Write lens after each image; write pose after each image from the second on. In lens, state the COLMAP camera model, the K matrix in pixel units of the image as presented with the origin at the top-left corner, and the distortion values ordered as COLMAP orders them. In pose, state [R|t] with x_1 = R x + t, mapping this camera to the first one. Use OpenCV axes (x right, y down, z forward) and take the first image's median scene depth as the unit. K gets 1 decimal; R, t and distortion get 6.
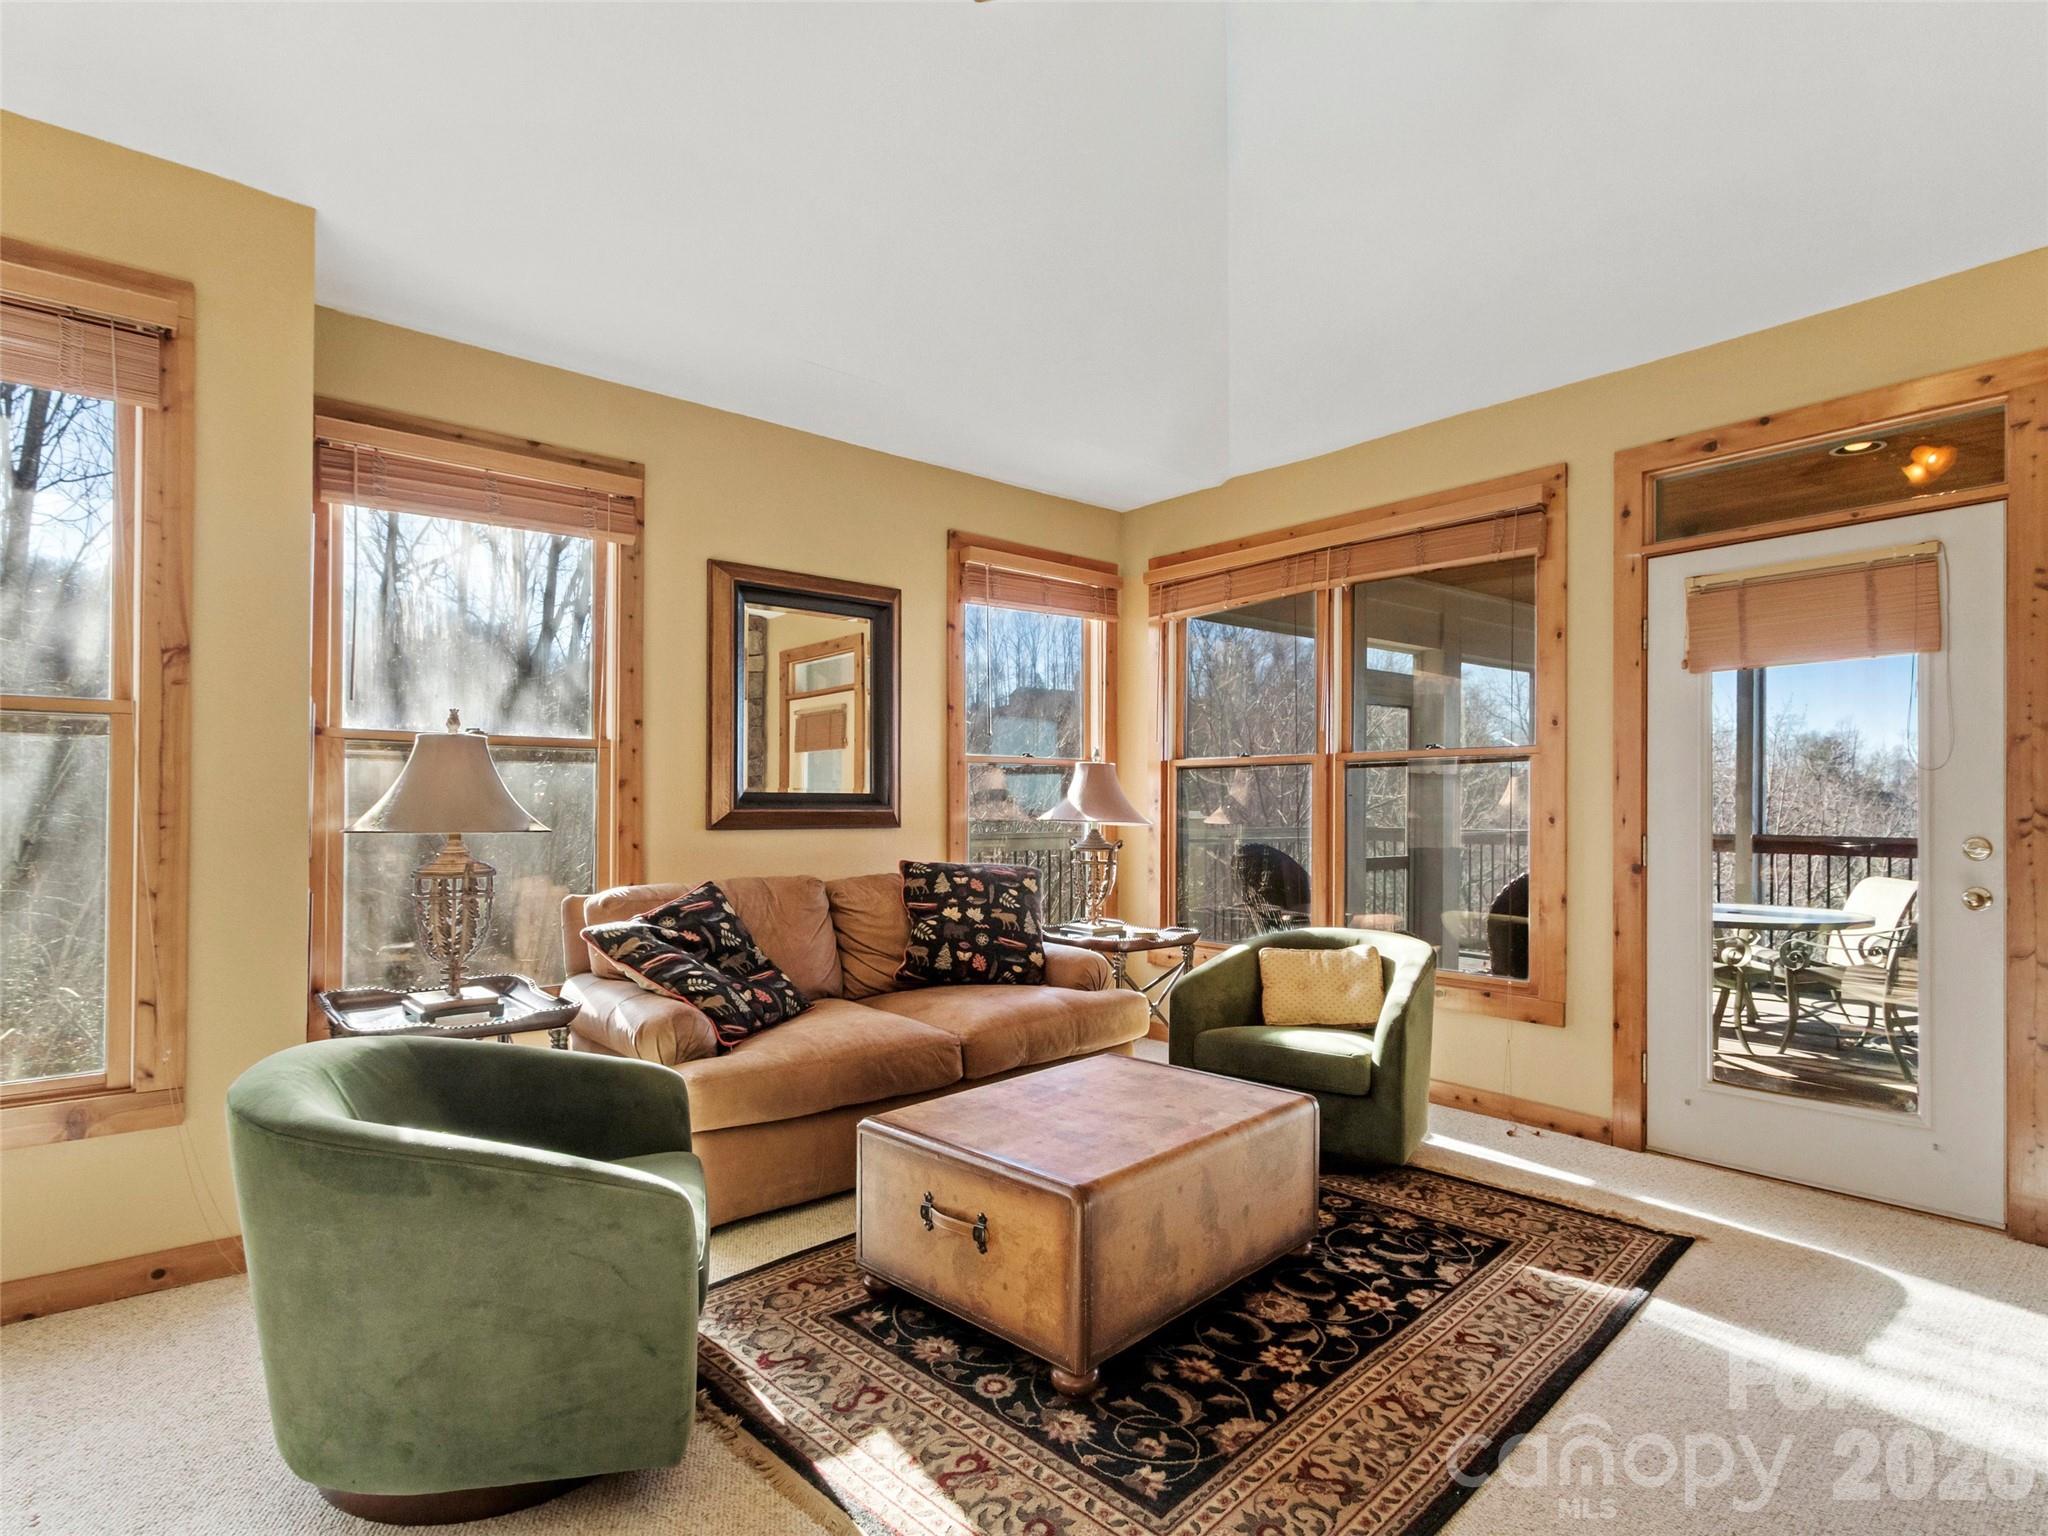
lens RADIAL K [[1081.7, 0, 1015.8], [0, 1081.7, 813.0], [0, 0, 1]] dist [0.002496, -0.002825]
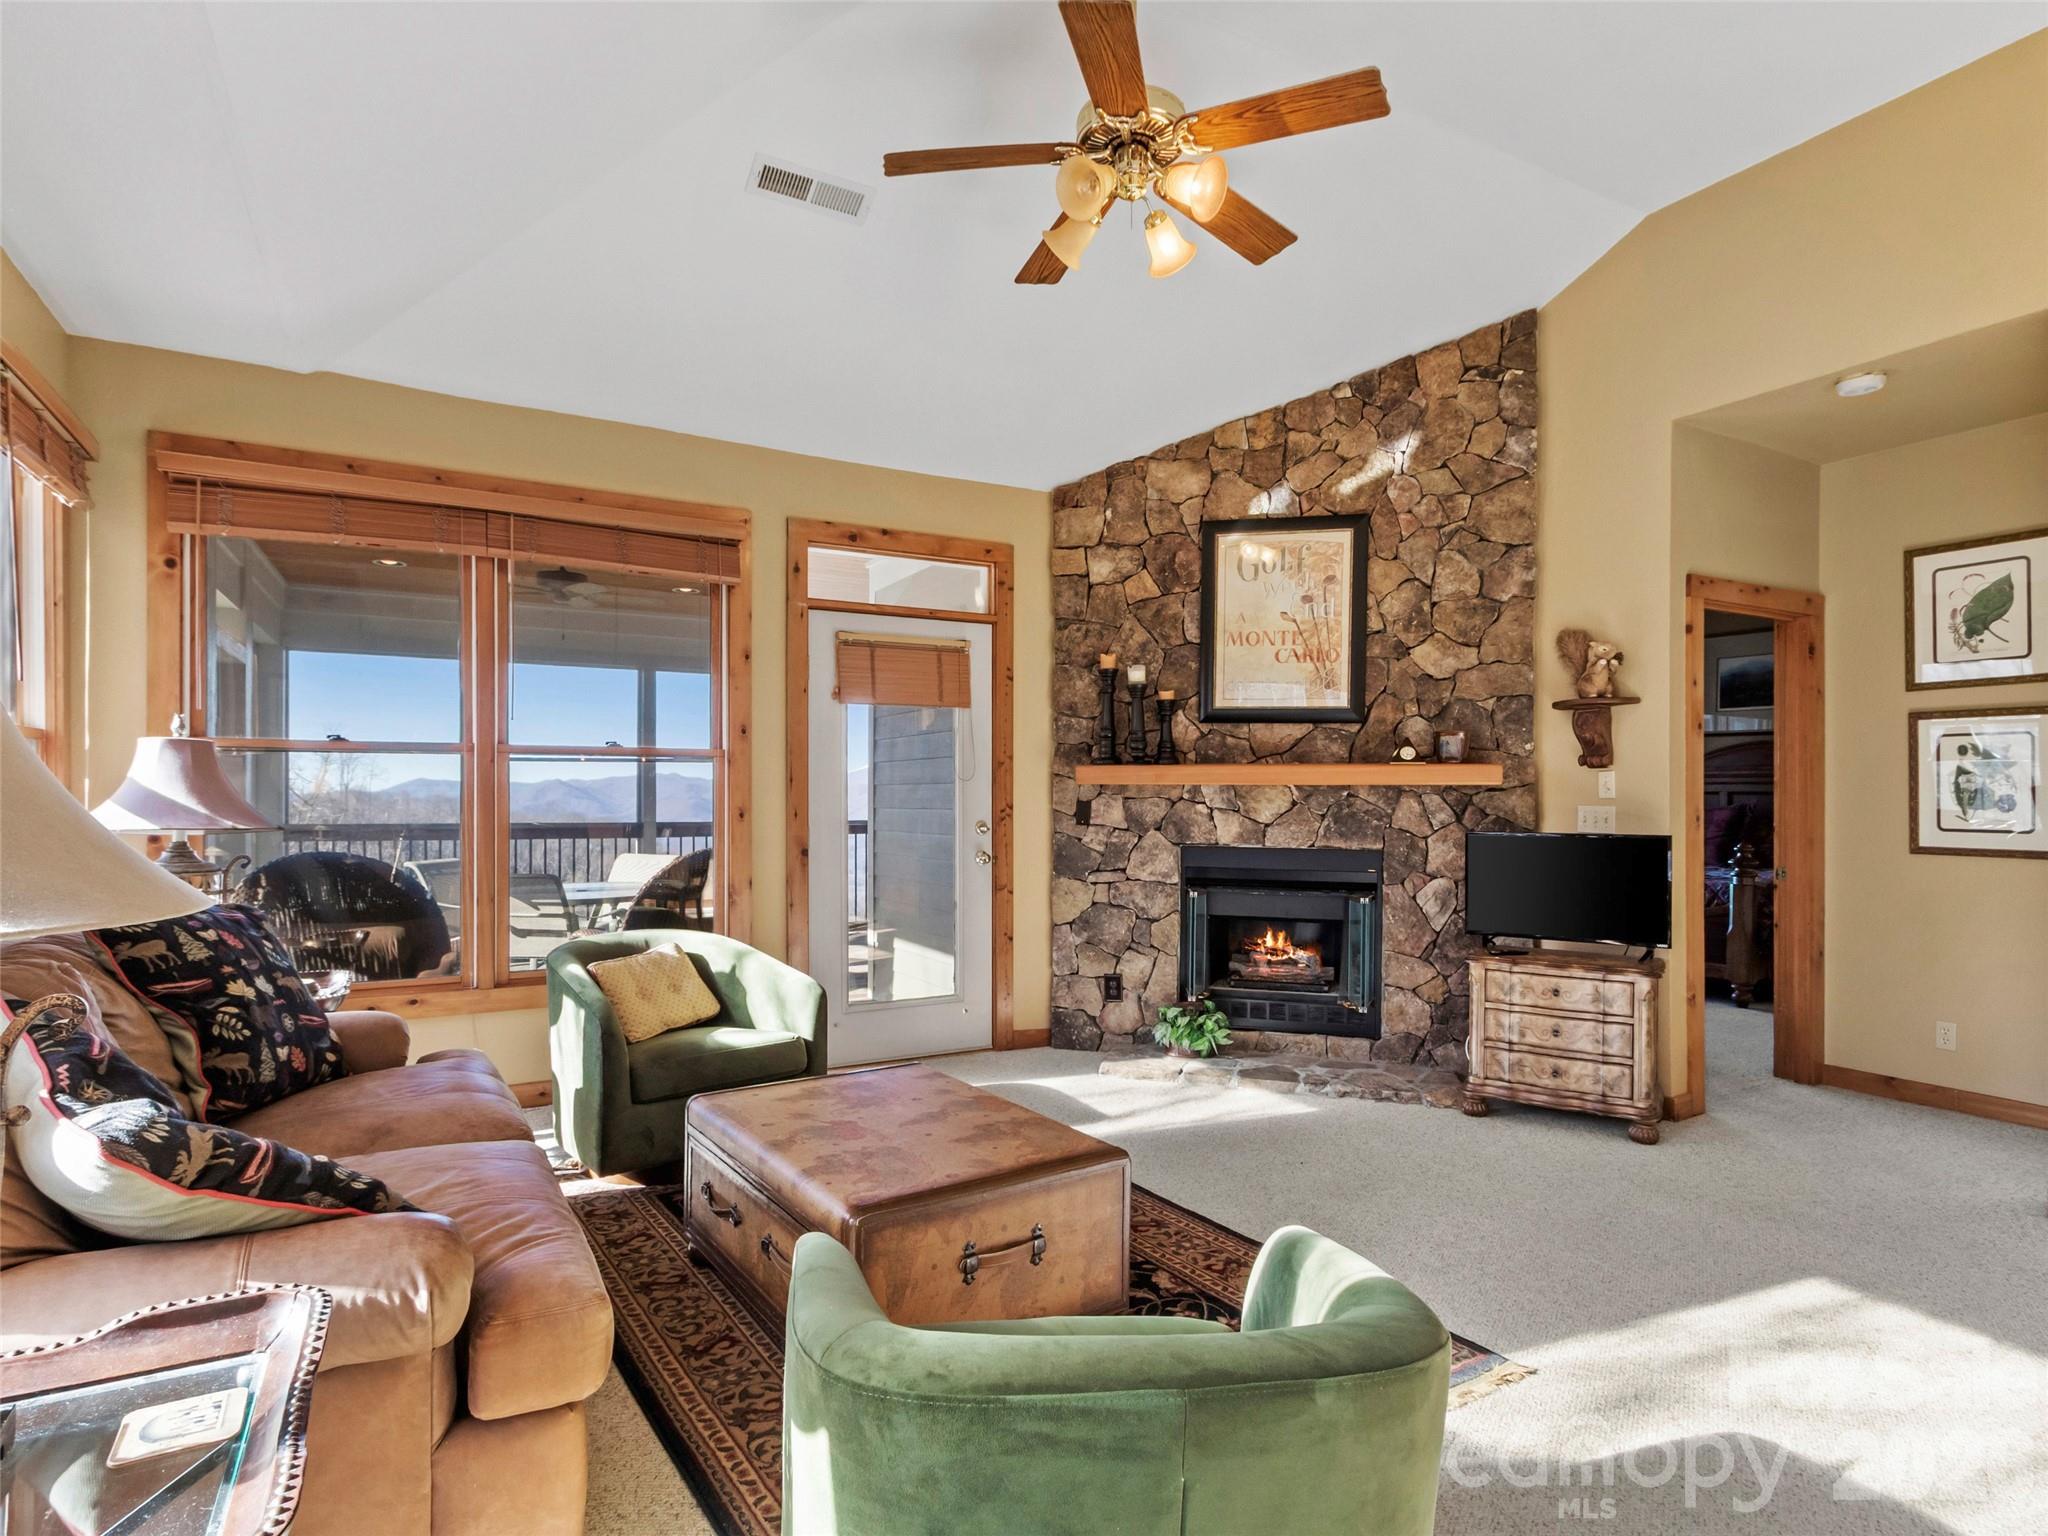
lens RADIAL K [[1081.7, 0, 1015.8], [0, 1081.7, 813.0], [0, 0, 1]] dist [0.002496, -0.002825]
pose [[0.190615, -0.017564, 0.981508, -0.645662], [0.003998, 0.999846, 0.017116, -0.015689], [-0.981657, 0.000662, 0.190655, 0.534144]]
